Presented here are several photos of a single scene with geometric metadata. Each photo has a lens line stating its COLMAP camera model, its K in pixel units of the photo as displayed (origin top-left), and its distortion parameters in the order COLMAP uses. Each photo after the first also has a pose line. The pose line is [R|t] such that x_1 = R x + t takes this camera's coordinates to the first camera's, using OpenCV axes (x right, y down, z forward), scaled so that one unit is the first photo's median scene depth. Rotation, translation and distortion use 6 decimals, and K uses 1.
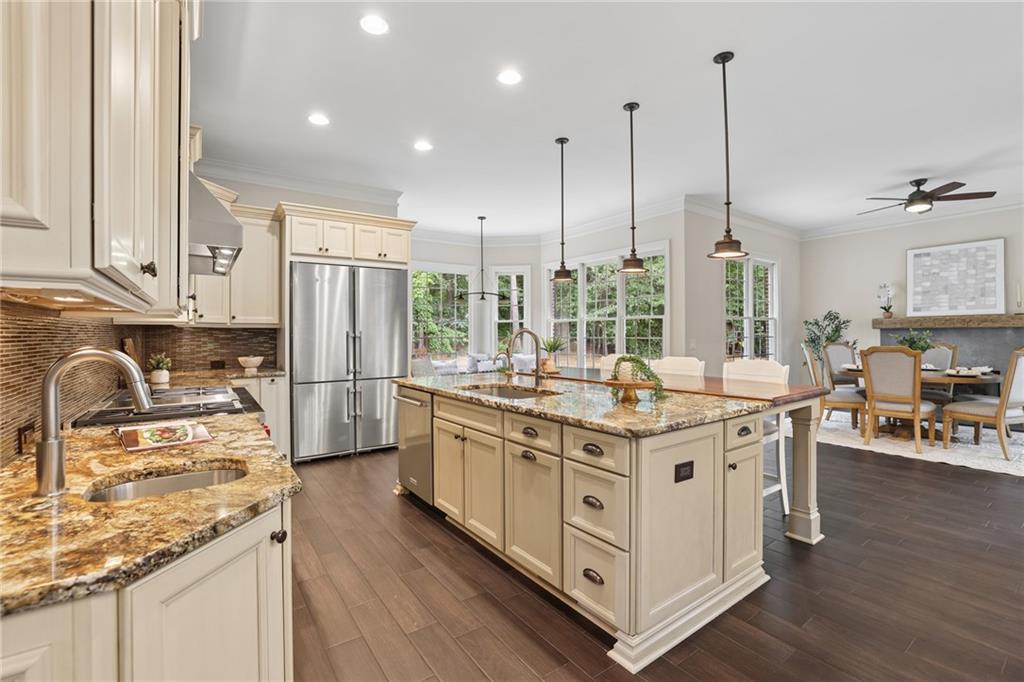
lens RADIAL K [[434.9, 0, 508.2], [0, 434.9, 332.2], [0, 0, 1]] dist [-0.029813, 0.000225]
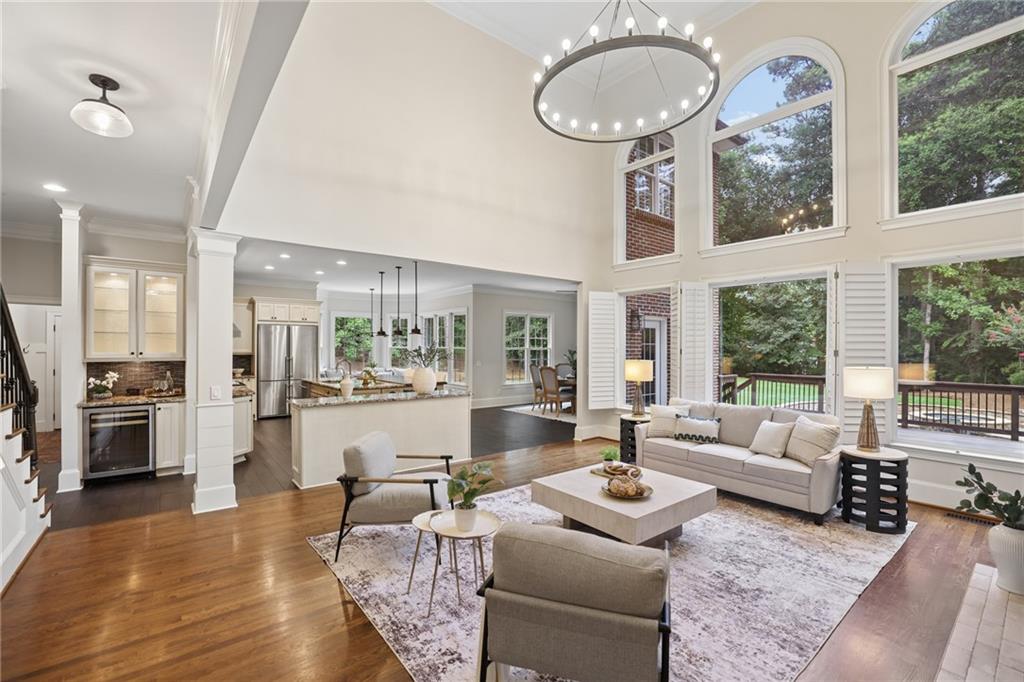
lens RADIAL K [[441.7, 0, 510.5], [0, 441.7, 347.2], [0, 0, 1]] dist [-0.038556, 0.000049]
pose [[0.999196, 0.012272, 0.038161, 0.641750], [-0.012247, 0.999925, -0.000891, -0.061412], [-0.038169, 0.000423, 0.999271, -1.162507]]
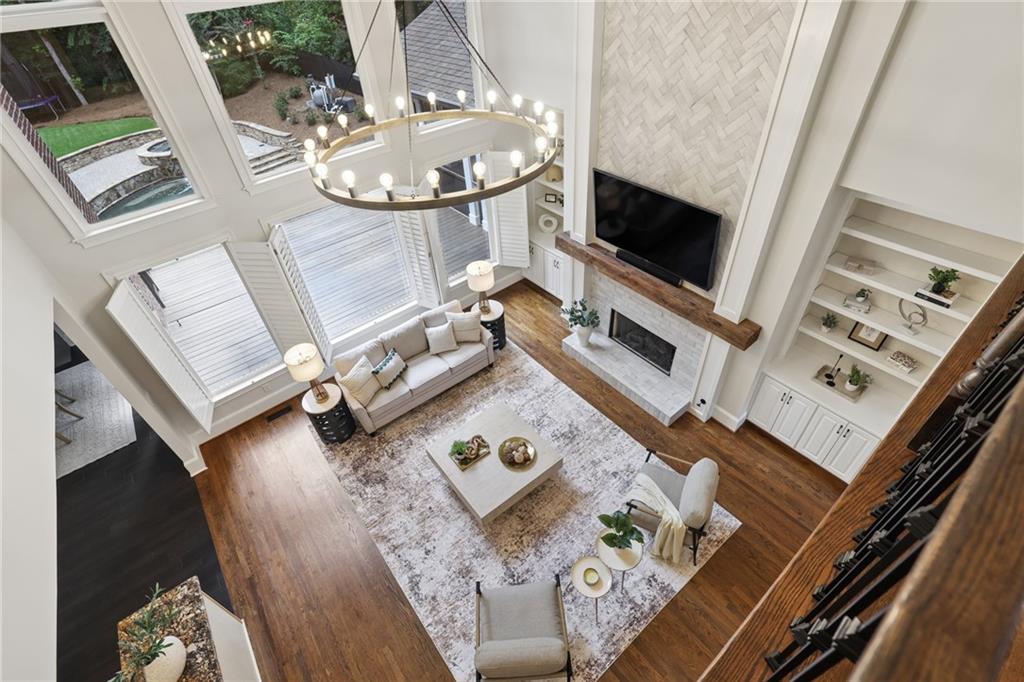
lens RADIAL K [[462.4, 0, 512.0], [0, 462.4, 341.0], [0, 0, 1]] dist [-0.026500, 0.000538]
pose [[-0.048901, -0.656631, 0.752625, 0.213855], [0.064268, 0.749896, 0.658426, -0.759096], [-0.996734, 0.080568, 0.005530, -0.421913]]
